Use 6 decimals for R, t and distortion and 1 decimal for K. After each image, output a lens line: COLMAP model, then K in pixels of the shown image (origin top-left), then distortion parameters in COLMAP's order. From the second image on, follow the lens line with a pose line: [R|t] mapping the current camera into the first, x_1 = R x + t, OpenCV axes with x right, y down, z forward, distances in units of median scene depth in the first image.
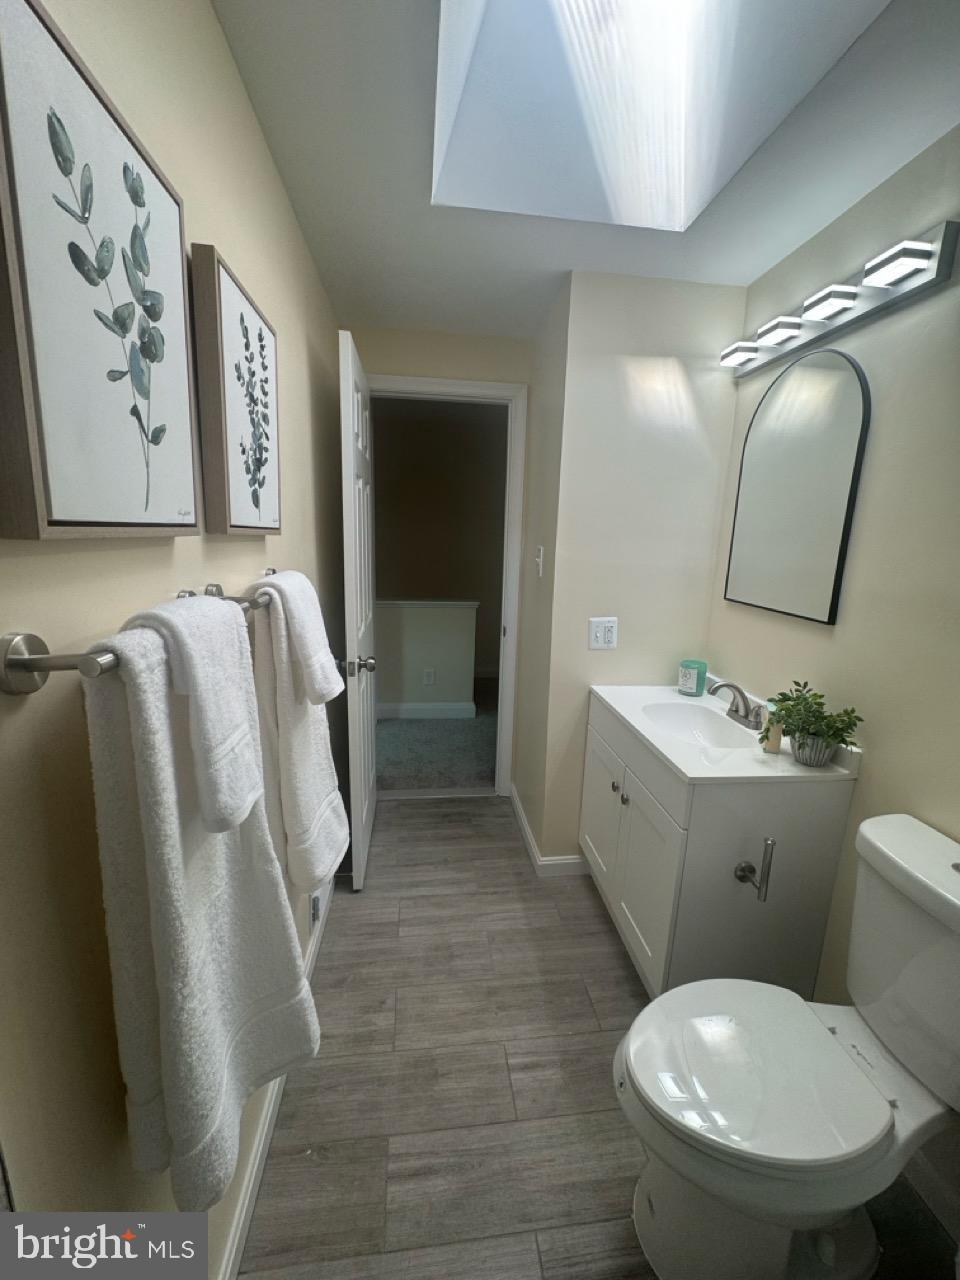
lens RADIAL K [[507.2, 0, 480.3], [0, 507.2, 635.4], [0, 0, 1]] dist [-0.001621, 0.000294]
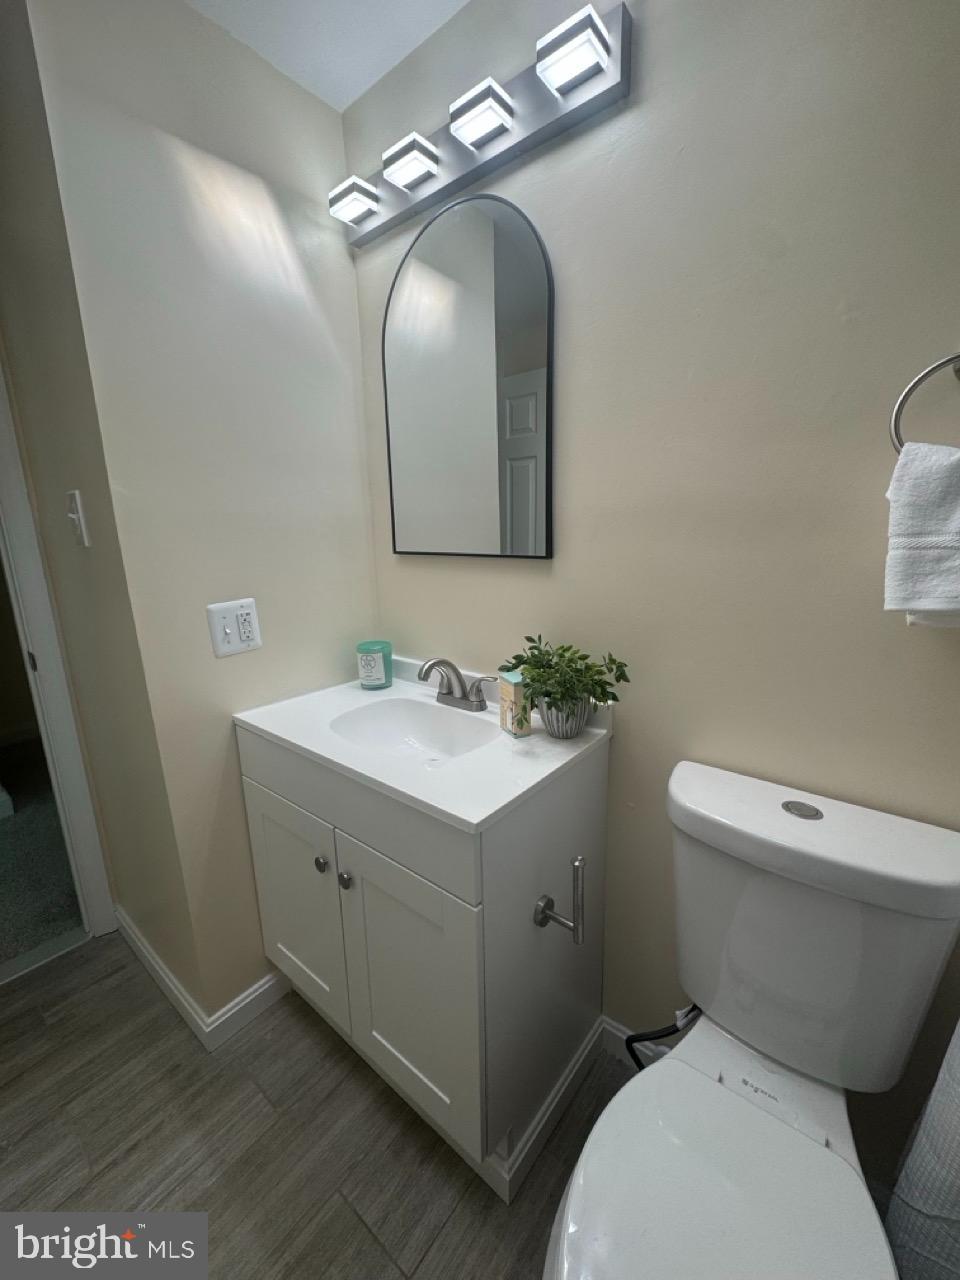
lens RADIAL K [[507.2, 0, 480.8], [0, 507.2, 641.6], [0, 0, 1]] dist [-0.001621, 0.000294]
pose [[0.710989, -0.196104, 0.675306, 0.038461], [0.179342, 0.979139, 0.095516, 0.008740], [-0.679950, 0.053200, 0.731326, 0.381748]]
